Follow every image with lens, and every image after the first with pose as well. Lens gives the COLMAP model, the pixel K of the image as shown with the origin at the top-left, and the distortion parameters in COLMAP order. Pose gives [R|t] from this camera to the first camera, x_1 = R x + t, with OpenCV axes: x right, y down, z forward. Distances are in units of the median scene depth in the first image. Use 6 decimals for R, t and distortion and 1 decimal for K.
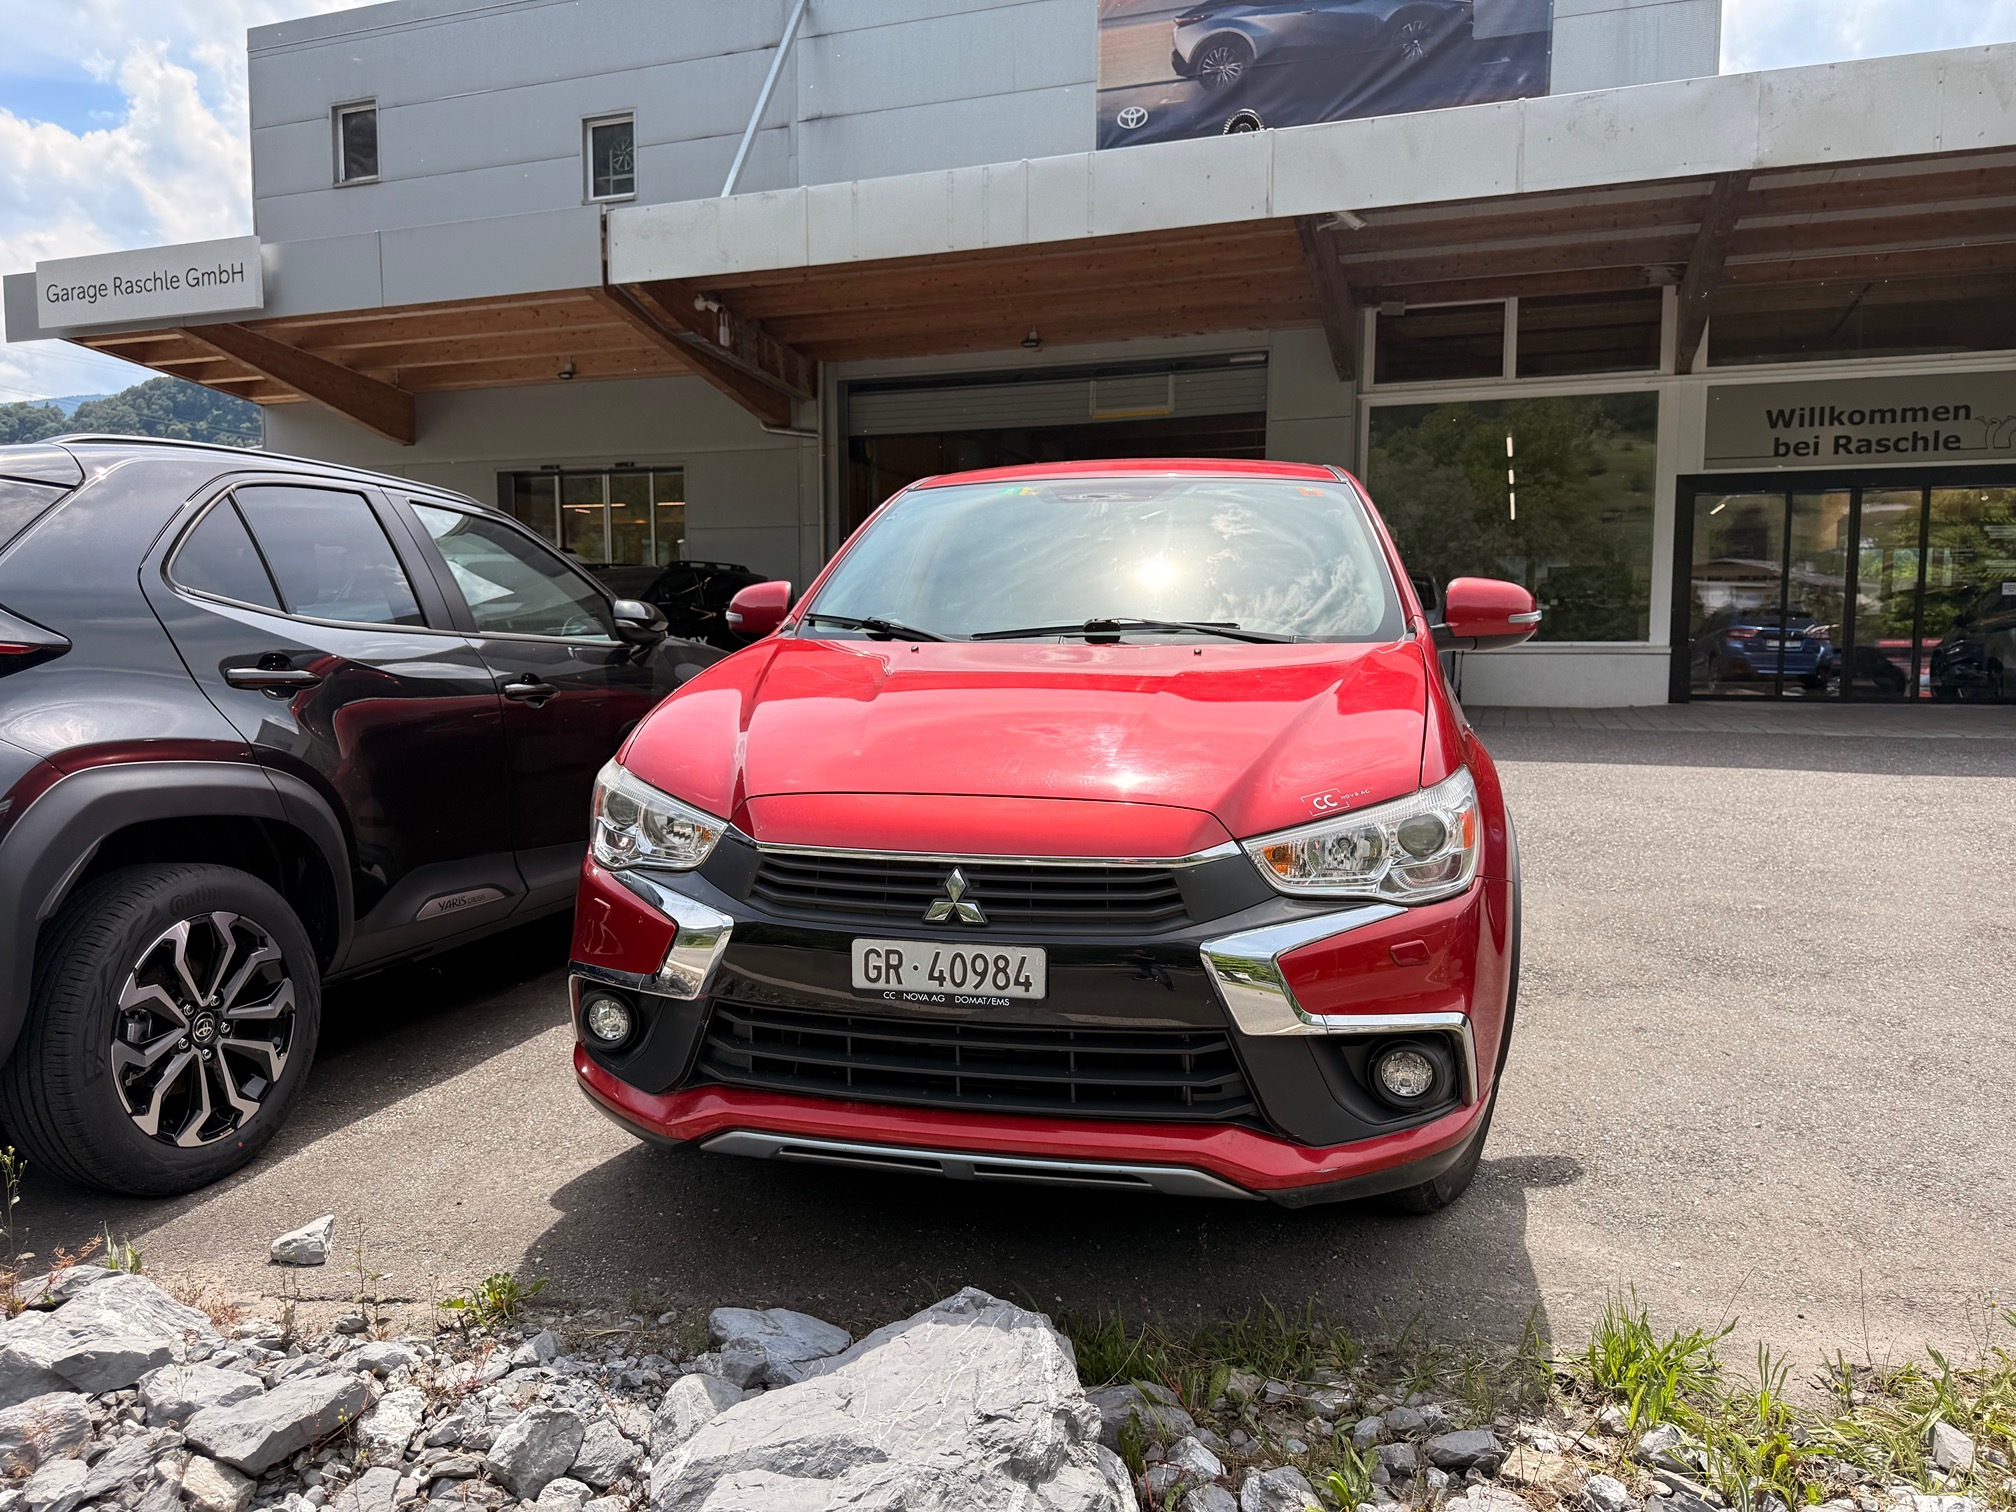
lens RADIAL K [[1405.4, 0, 988.9], [0, 1405.4, 758.2], [0, 0, 1]] dist [0.102050, -0.170001]
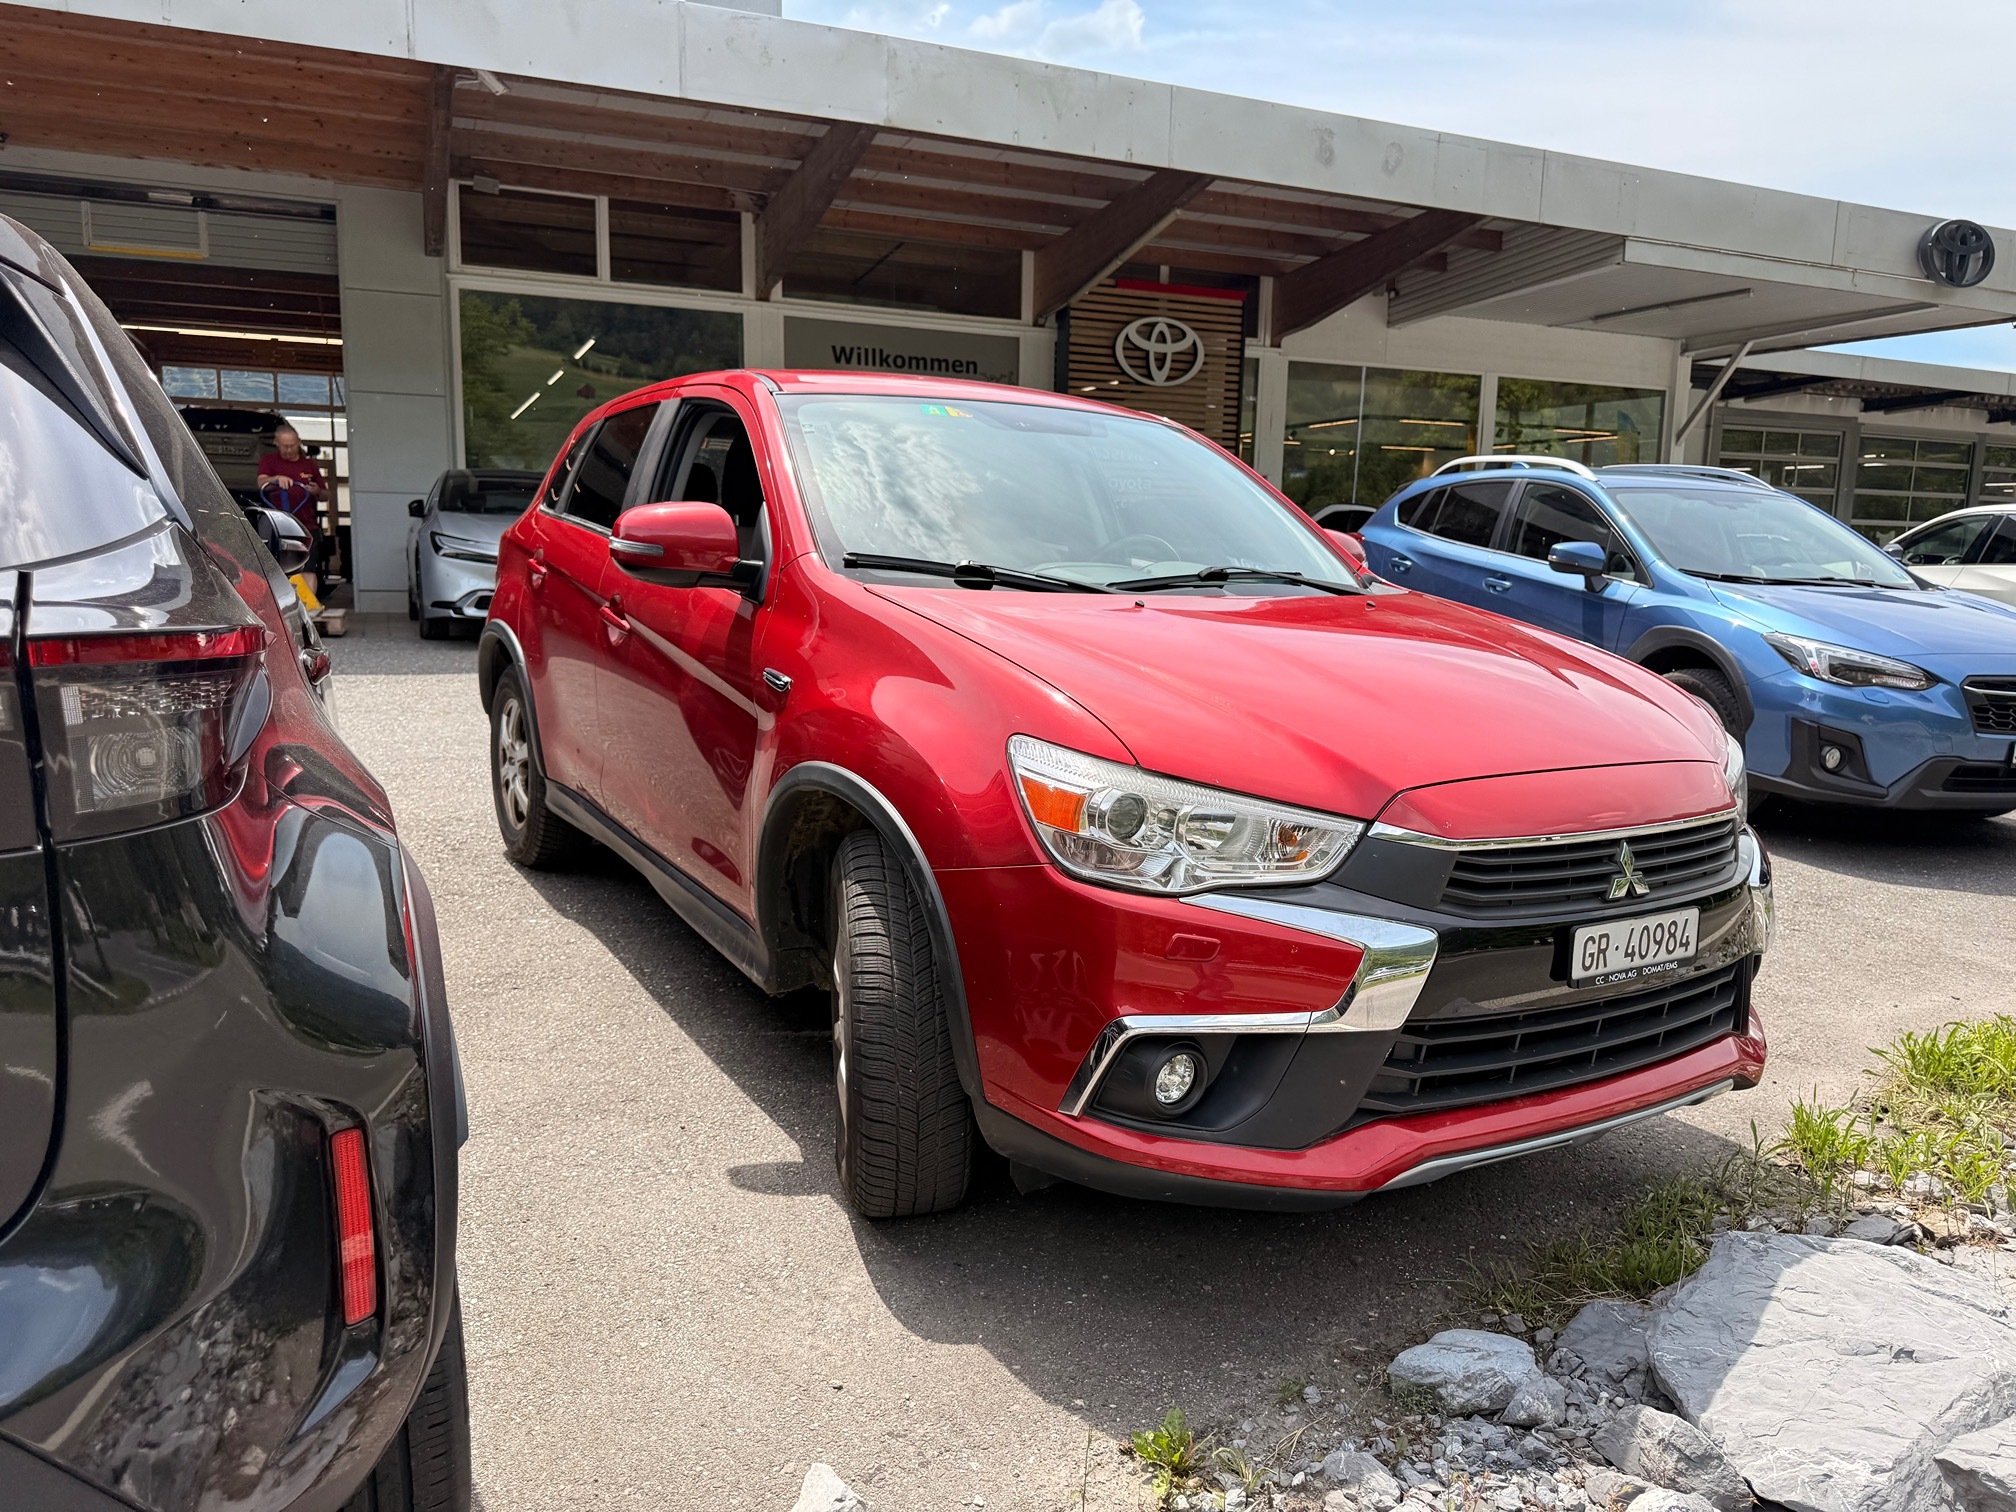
lens RADIAL K [[1441.6, 0, 1008.0], [0, 1441.6, 756.0], [0, 0, 1]] dist [0.001499, -0.000140]
pose [[0.729968, -0.083419, 0.678371, -0.140344], [0.037479, 0.995916, 0.082138, -0.011342], [-0.682453, -0.034534, 0.730113, 0.075619]]
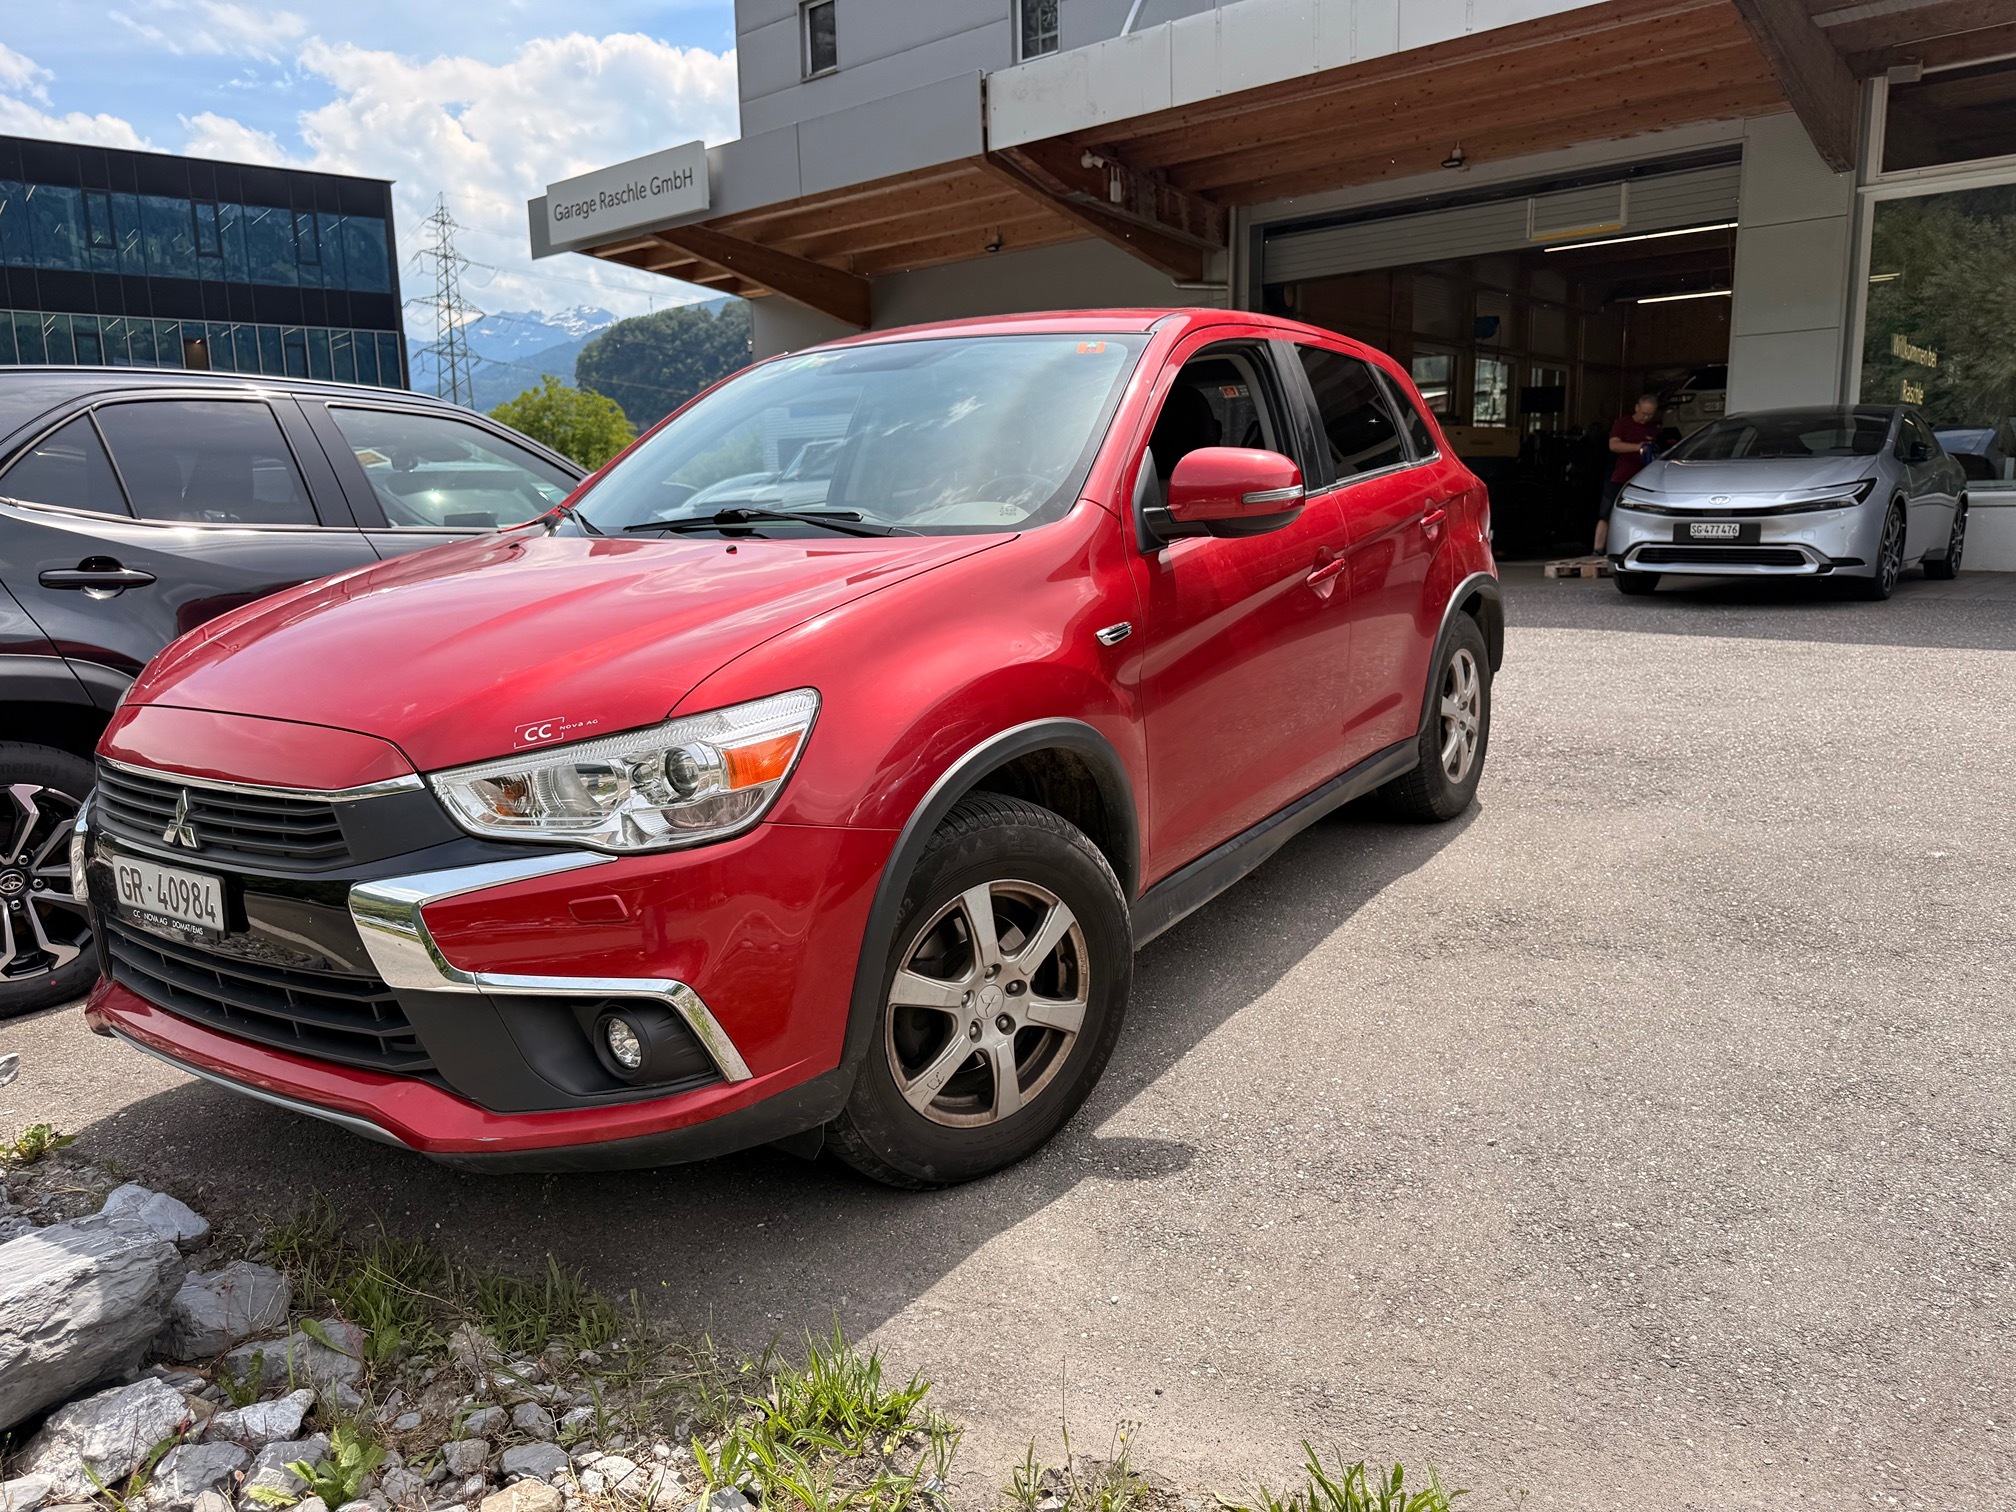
lens RADIAL K [[1424.7, 0, 1008.0], [0, 1424.7, 756.0], [0, 0, 1]] dist [0.009021, -0.008562]
pose [[0.934179, 0.039958, -0.354560, 0.116649], [-0.006817, 0.995527, 0.094232, -0.005703], [0.356739, -0.085613, 0.930273, 0.039412]]
